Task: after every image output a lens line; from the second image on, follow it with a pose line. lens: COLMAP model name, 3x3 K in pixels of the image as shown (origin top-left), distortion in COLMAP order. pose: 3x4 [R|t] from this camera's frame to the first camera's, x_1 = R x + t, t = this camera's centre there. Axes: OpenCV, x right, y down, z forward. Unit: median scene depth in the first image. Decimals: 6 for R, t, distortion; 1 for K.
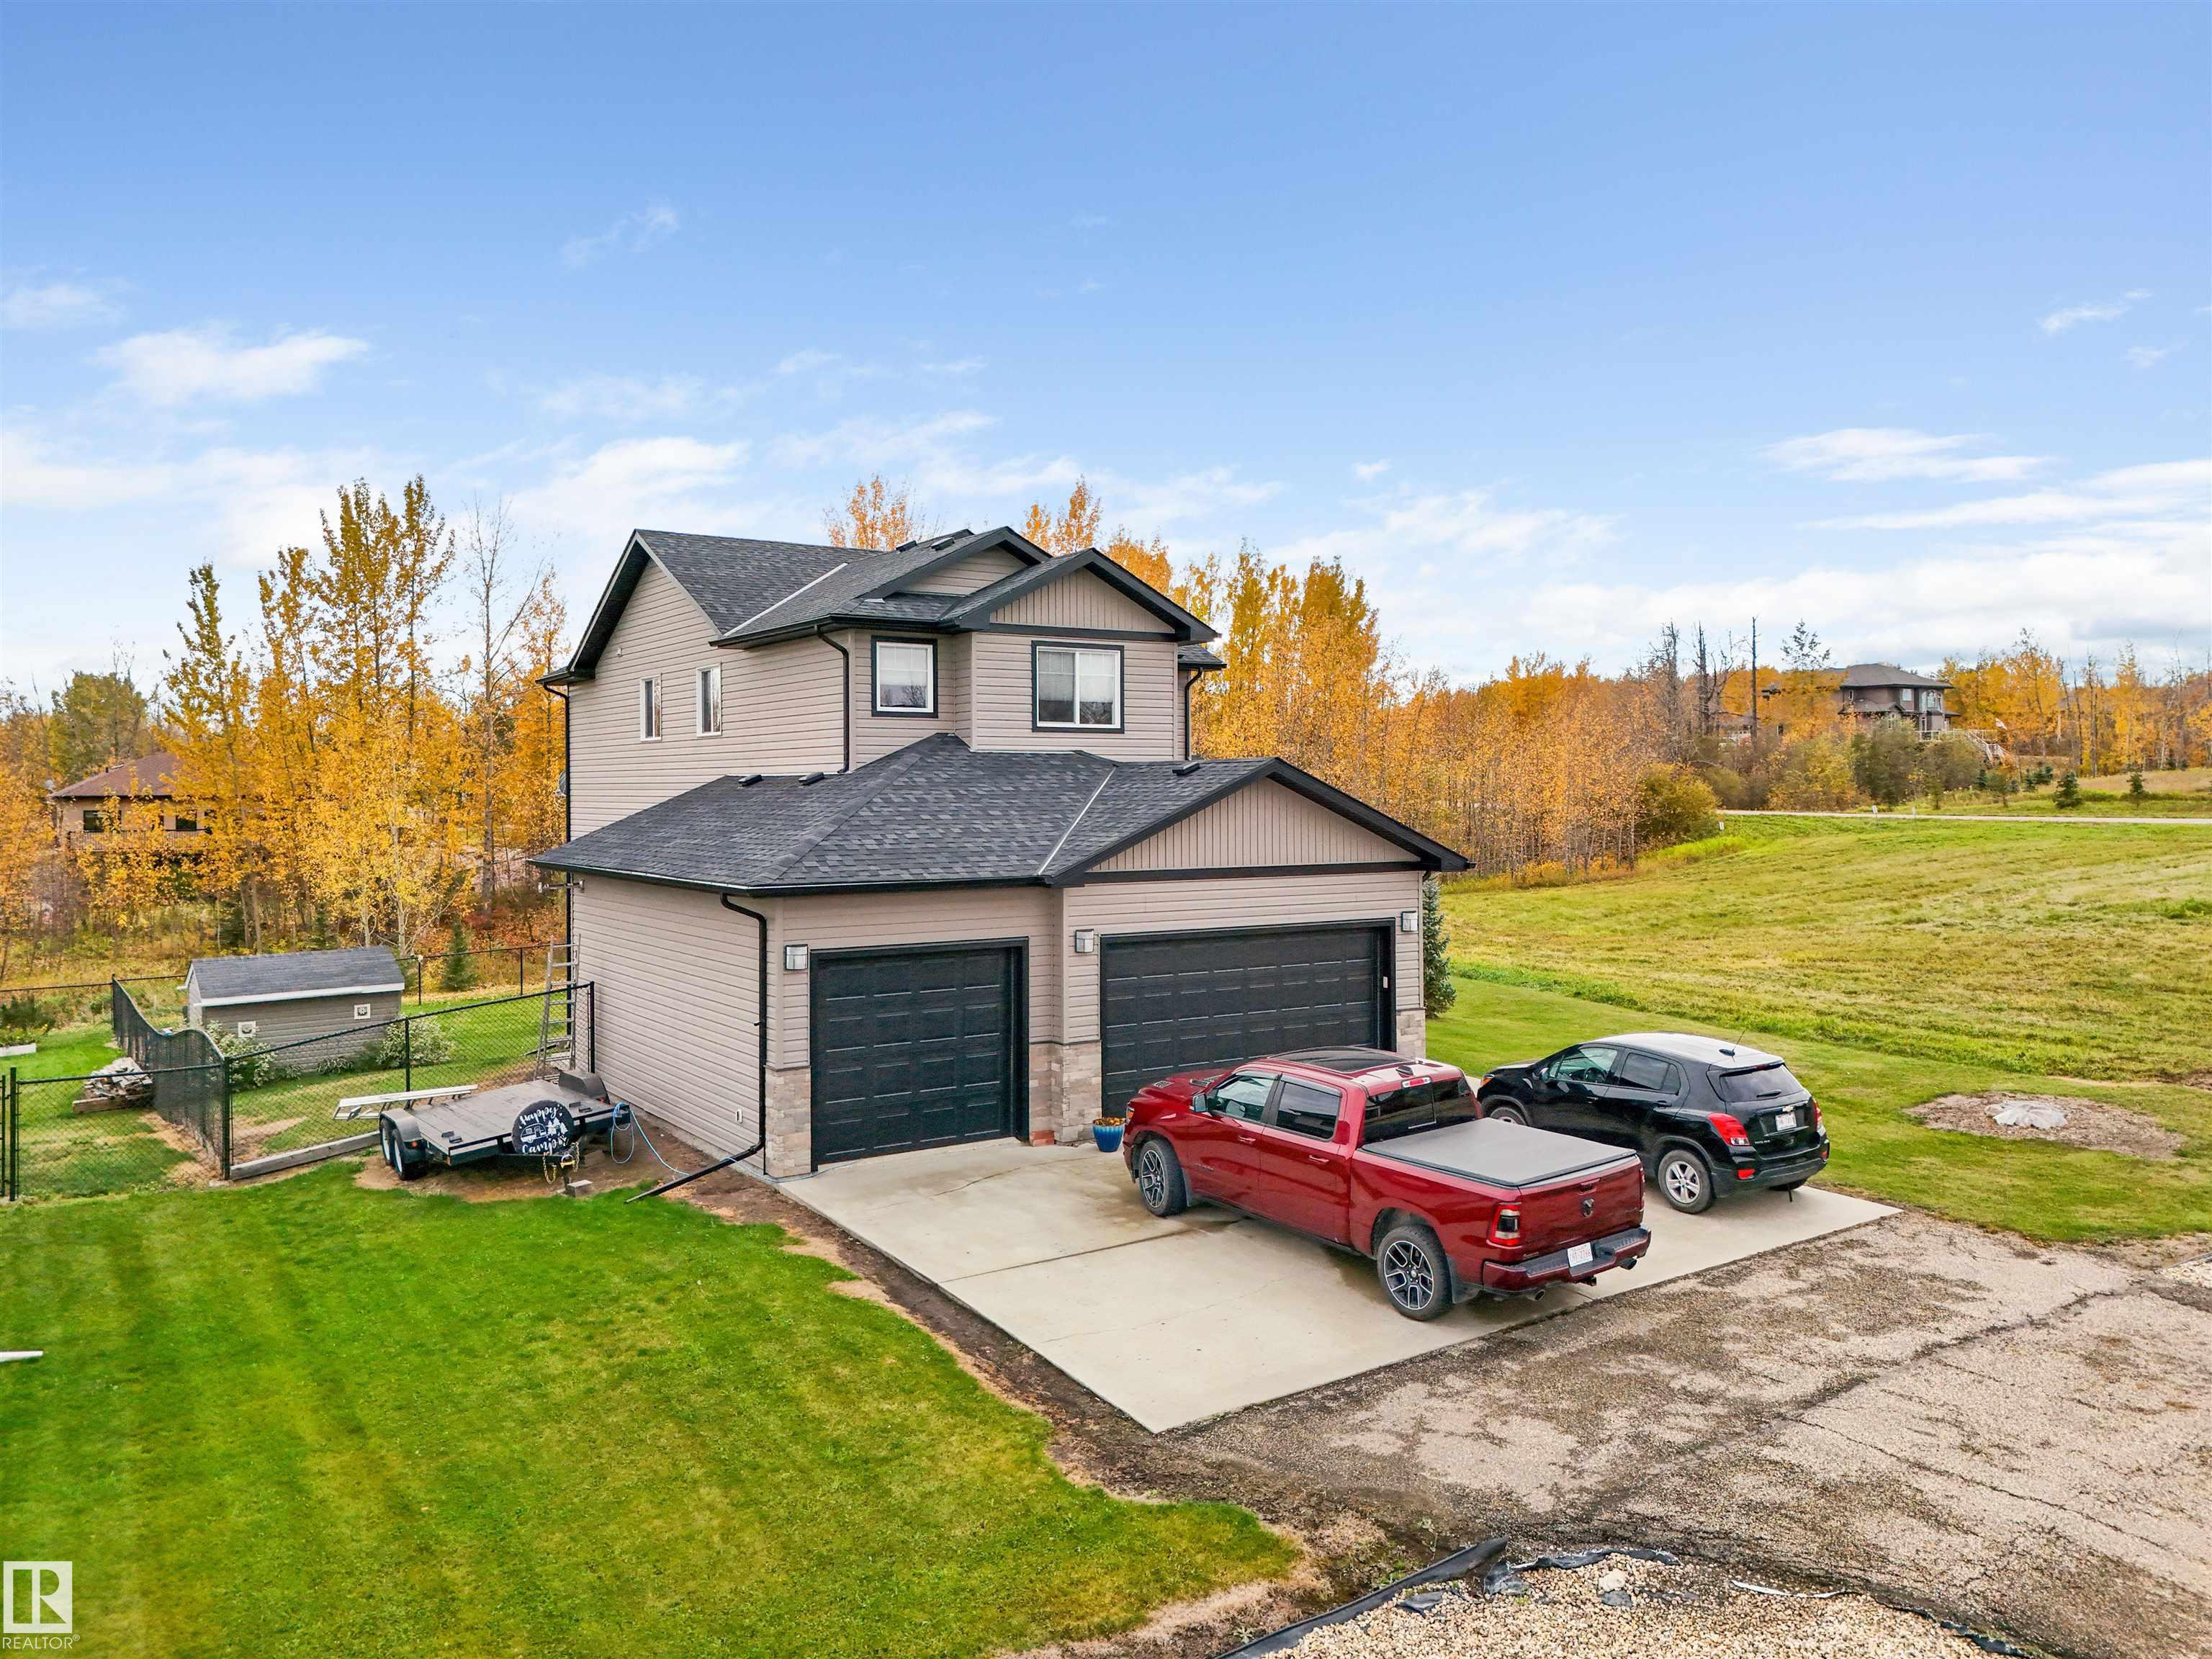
lens RADIAL K [[1624.6, 0, 1106.0], [0, 1624.6, 829.5], [0, 0, 1]] dist [0.092671, -0.091139]
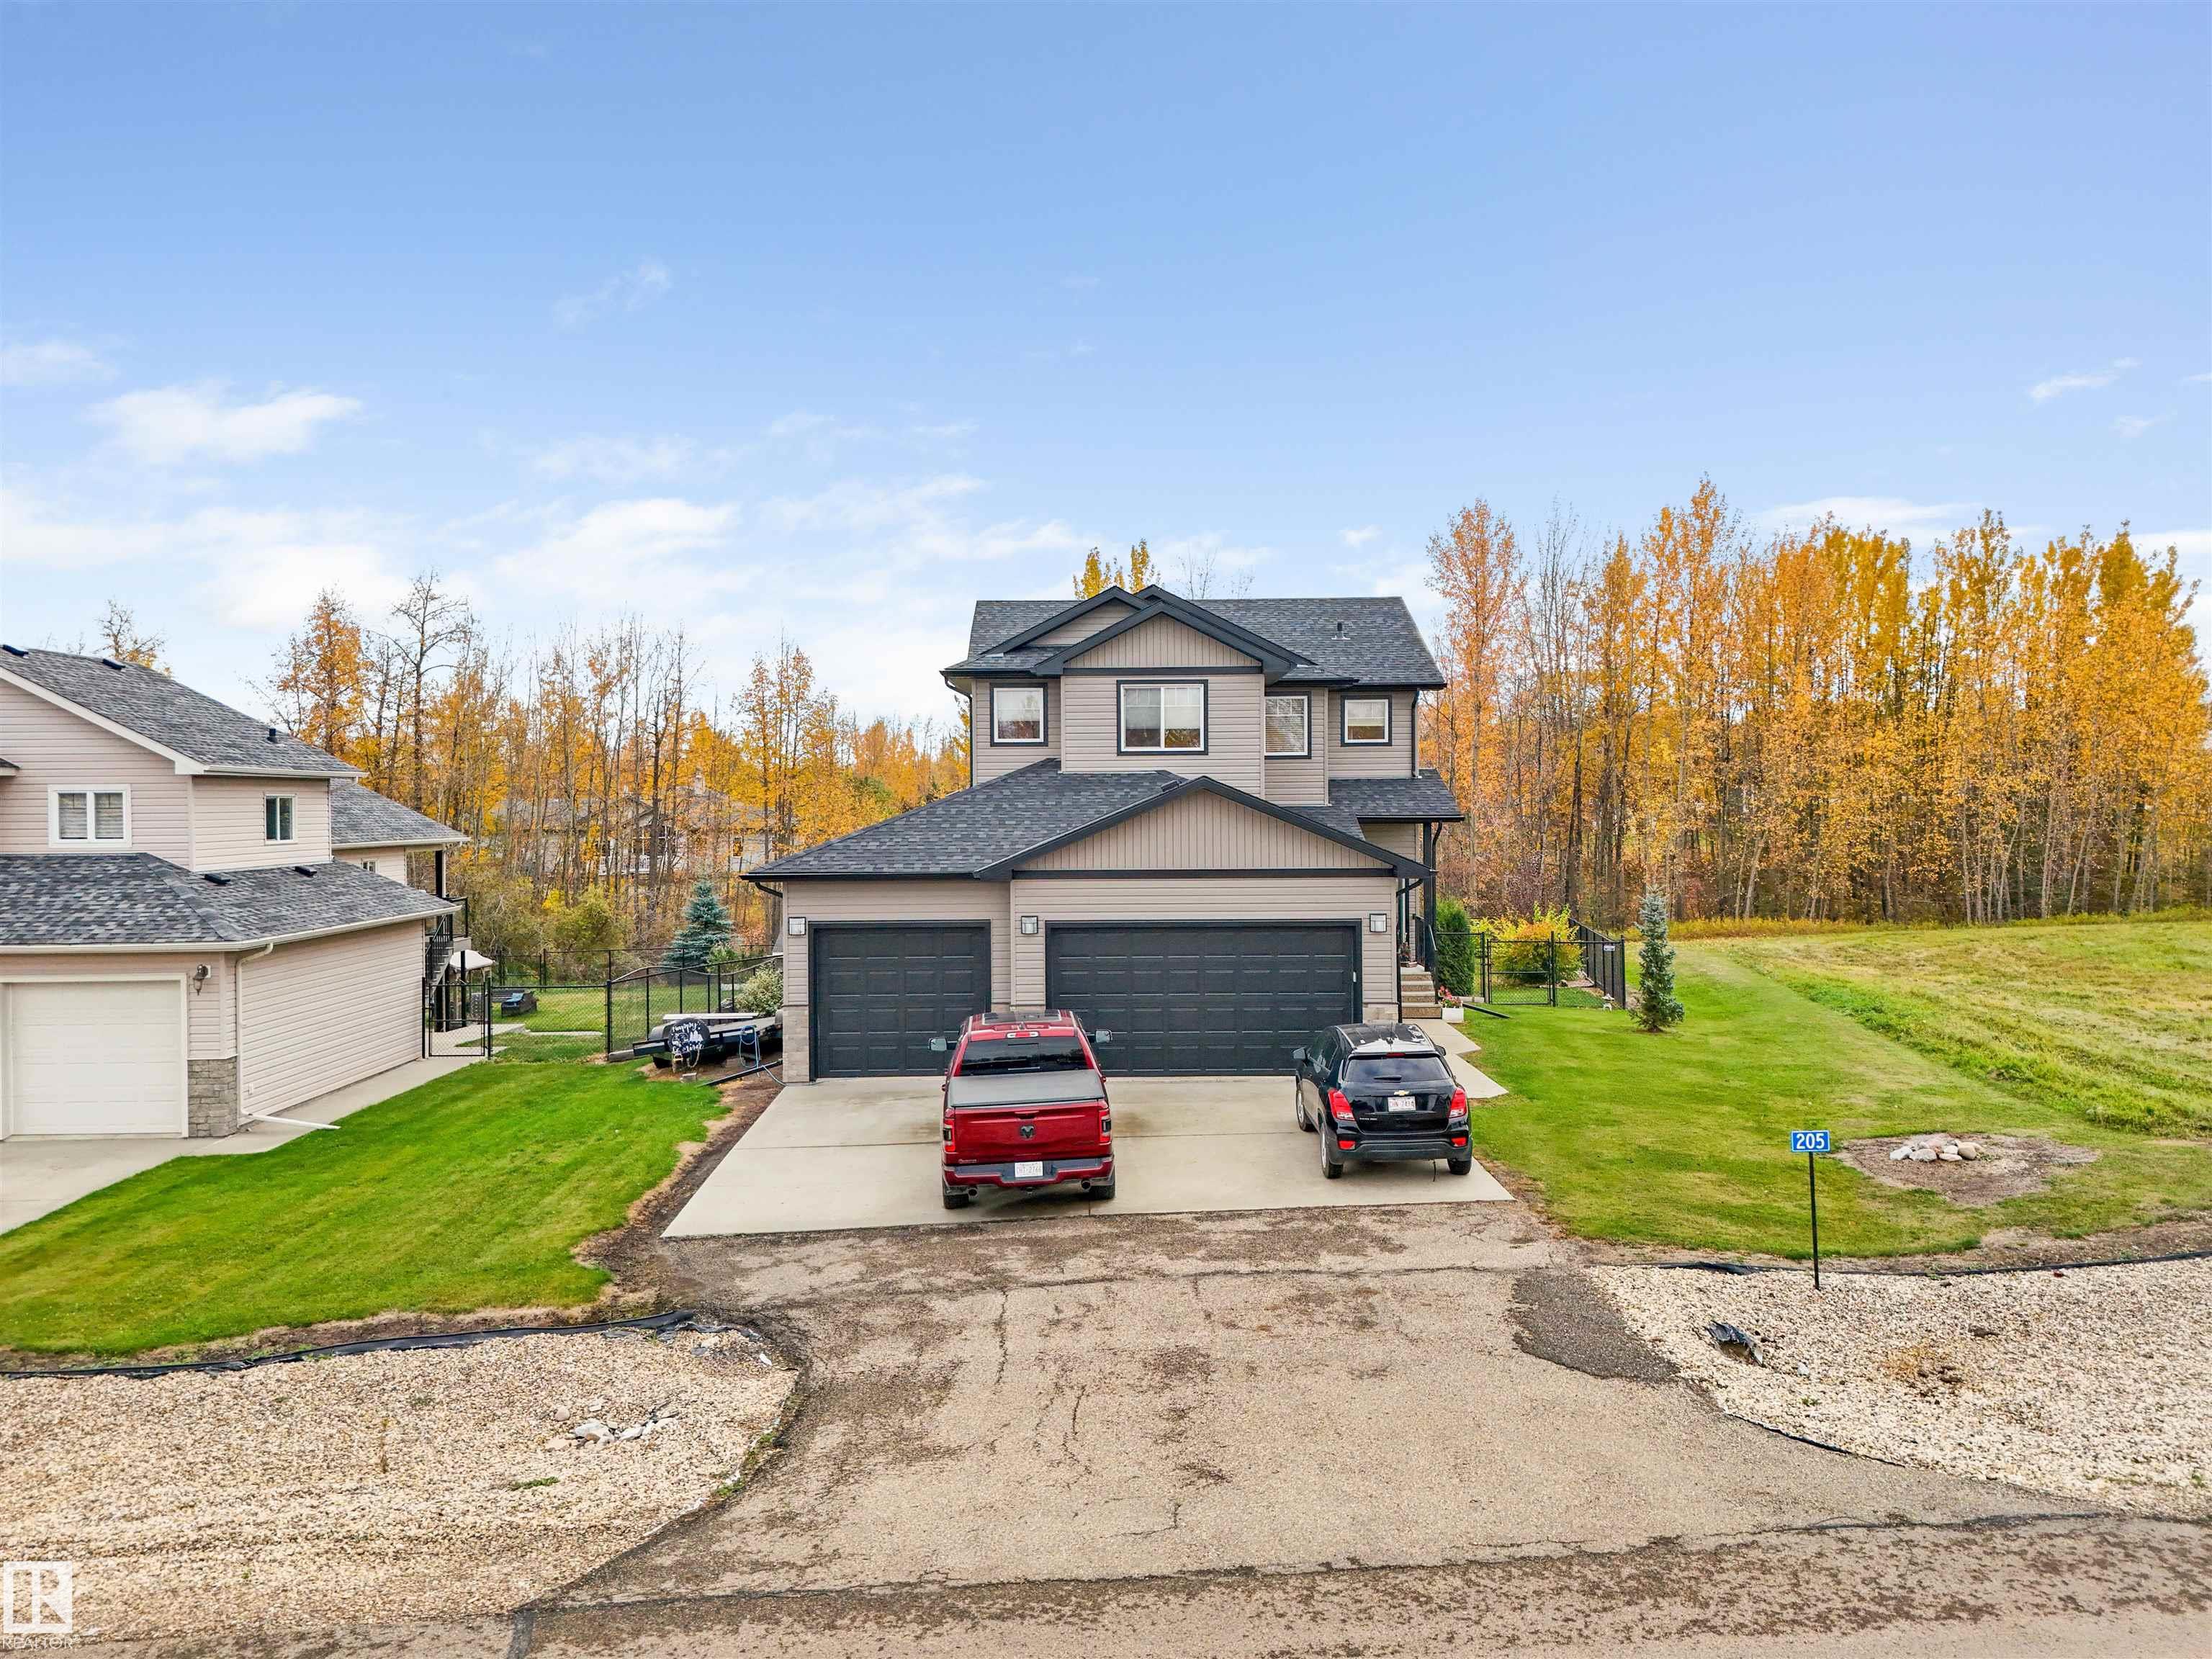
lens RADIAL K [[1614.5, 0, 1106.0], [0, 1614.5, 829.5], [0, 0, 1]] dist [0.078671, -0.075528]
pose [[0.846280, 0.006927, -0.532694, 0.940581], [-0.010131, 0.999944, -0.003092, -0.002002], [0.532643, 0.008014, 0.846302, -0.031830]]
